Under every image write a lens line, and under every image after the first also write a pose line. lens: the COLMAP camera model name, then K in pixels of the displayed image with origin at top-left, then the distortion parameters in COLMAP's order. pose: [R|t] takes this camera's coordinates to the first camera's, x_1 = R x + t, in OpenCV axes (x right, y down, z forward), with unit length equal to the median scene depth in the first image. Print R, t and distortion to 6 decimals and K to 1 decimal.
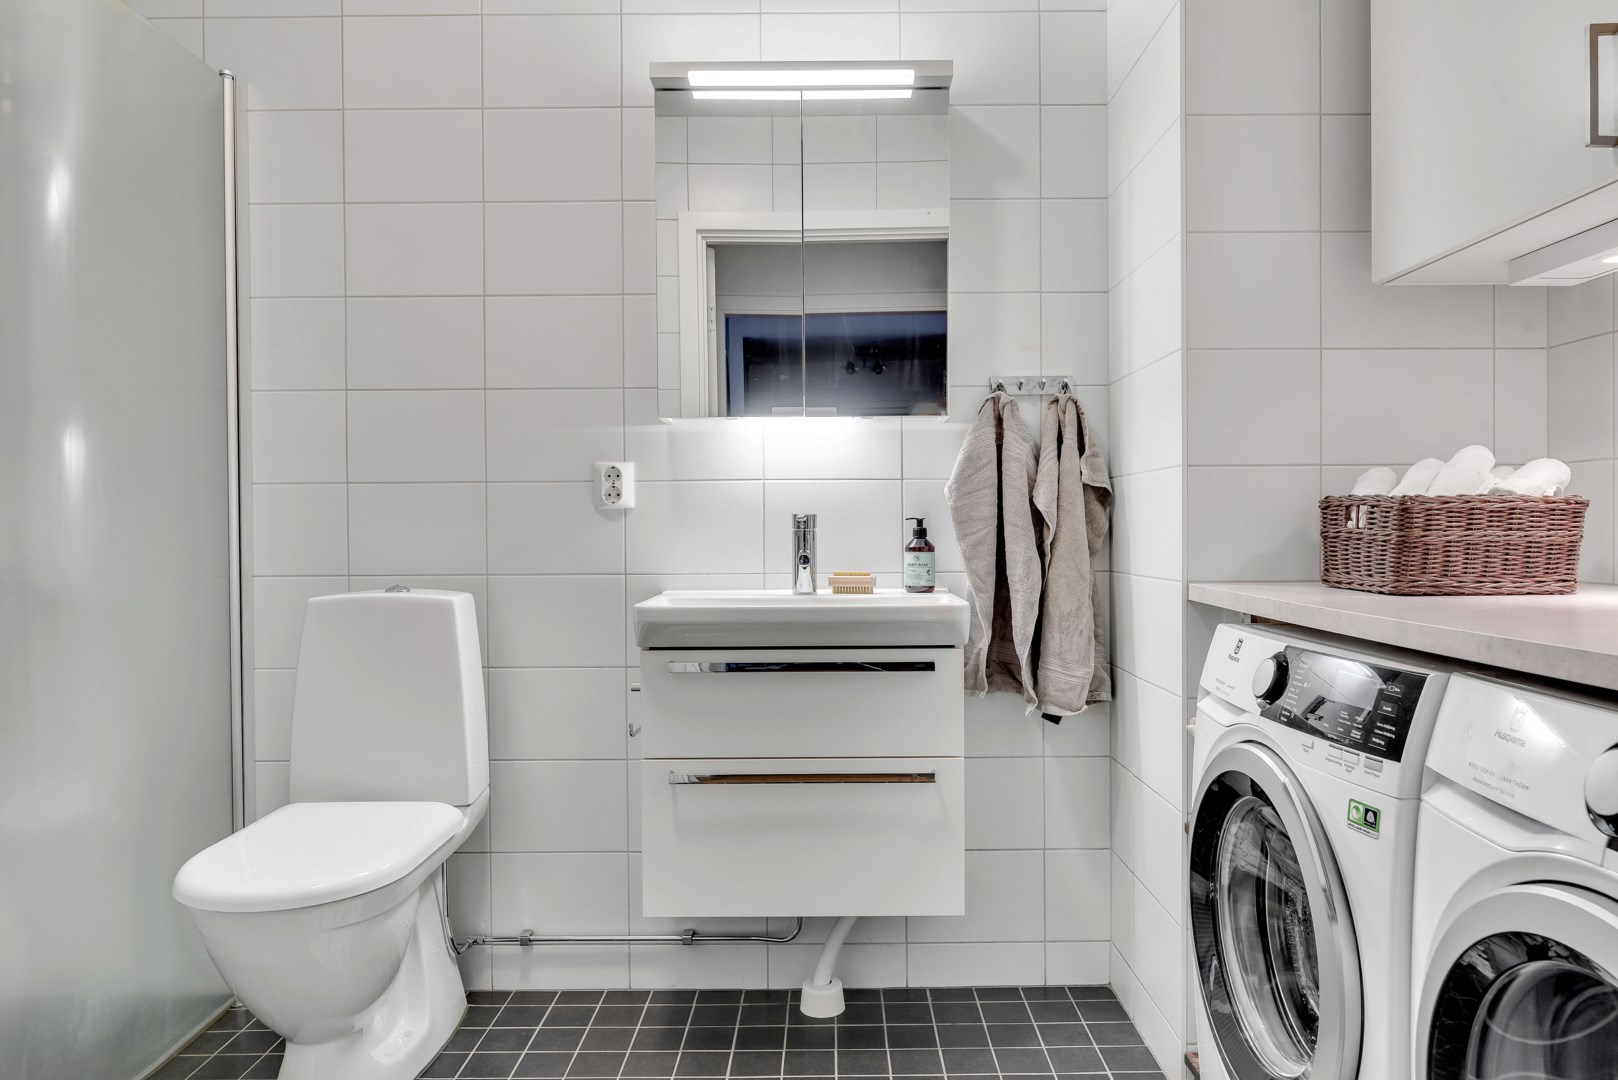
lens RADIAL K [[1110.5, 0, 821.5], [0, 1110.5, 535.7], [0, 0, 1]] dist [0.000336, 0.000942]
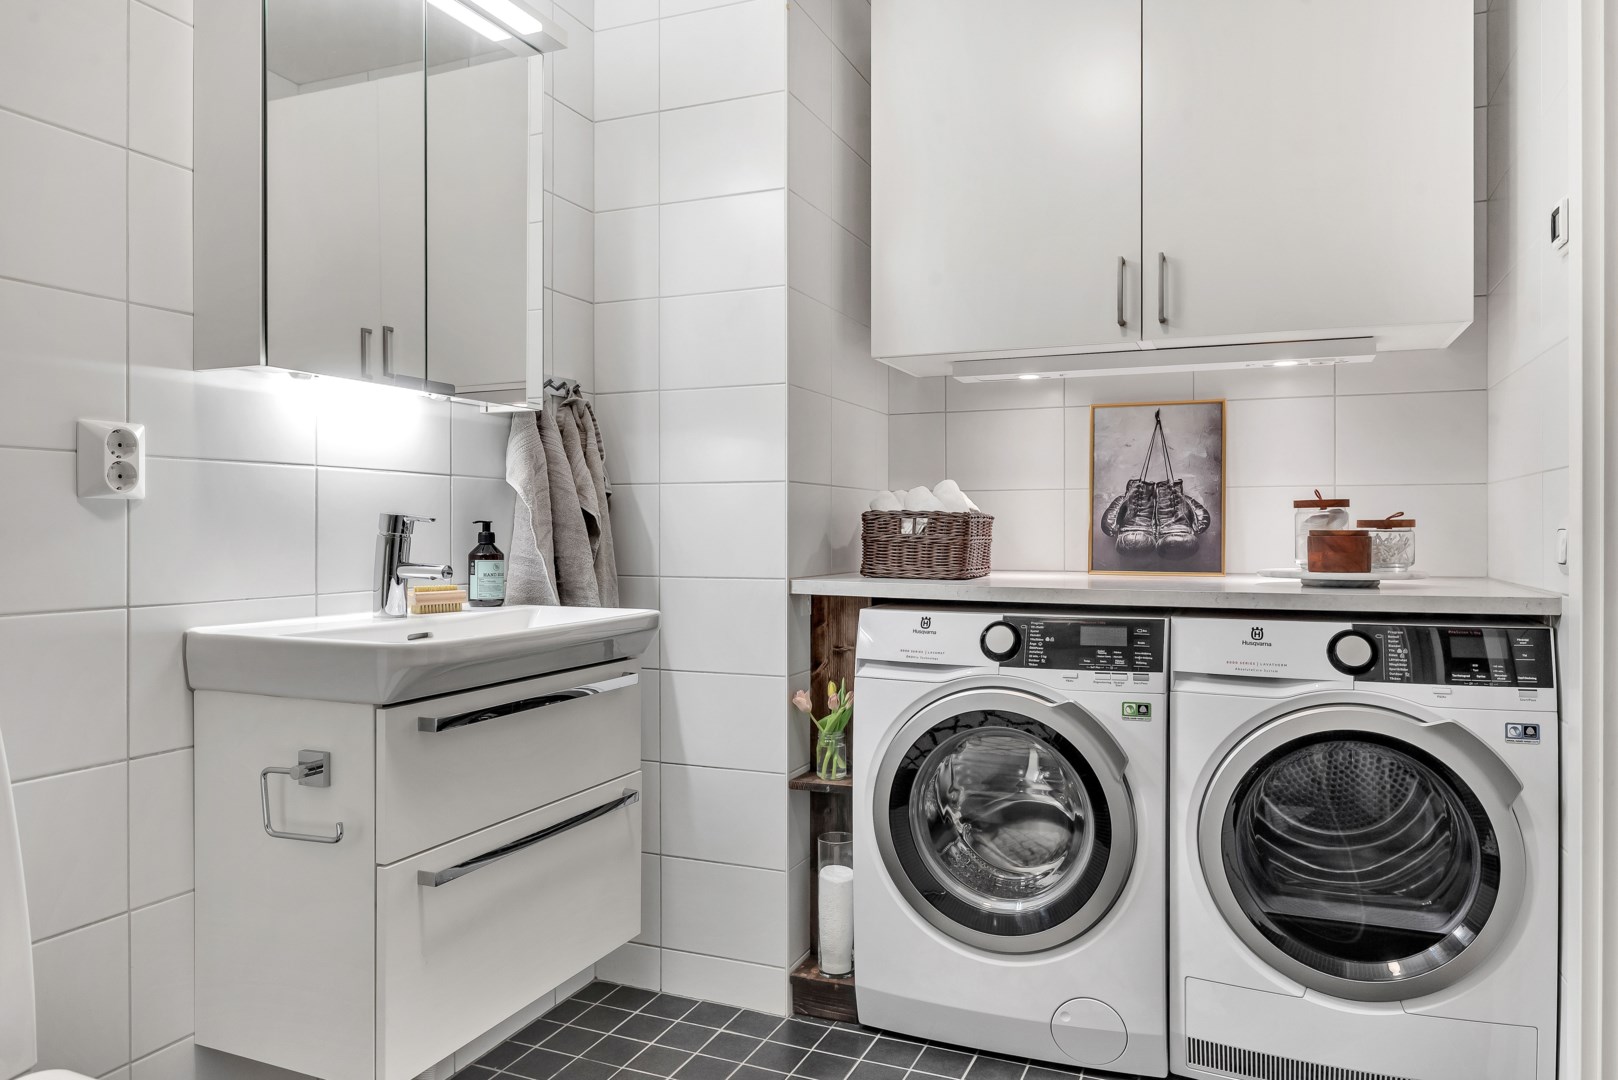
lens RADIAL K [[1110.5, 0, 821.5], [0, 1110.5, 535.7], [0, 0, 1]] dist [0.000336, 0.000942]
pose [[0.357592, -0.000136, 0.933878, -0.711963], [0.003625, 0.999993, -0.001242, -0.002772], [-0.933871, 0.003829, 0.357590, 0.498492]]
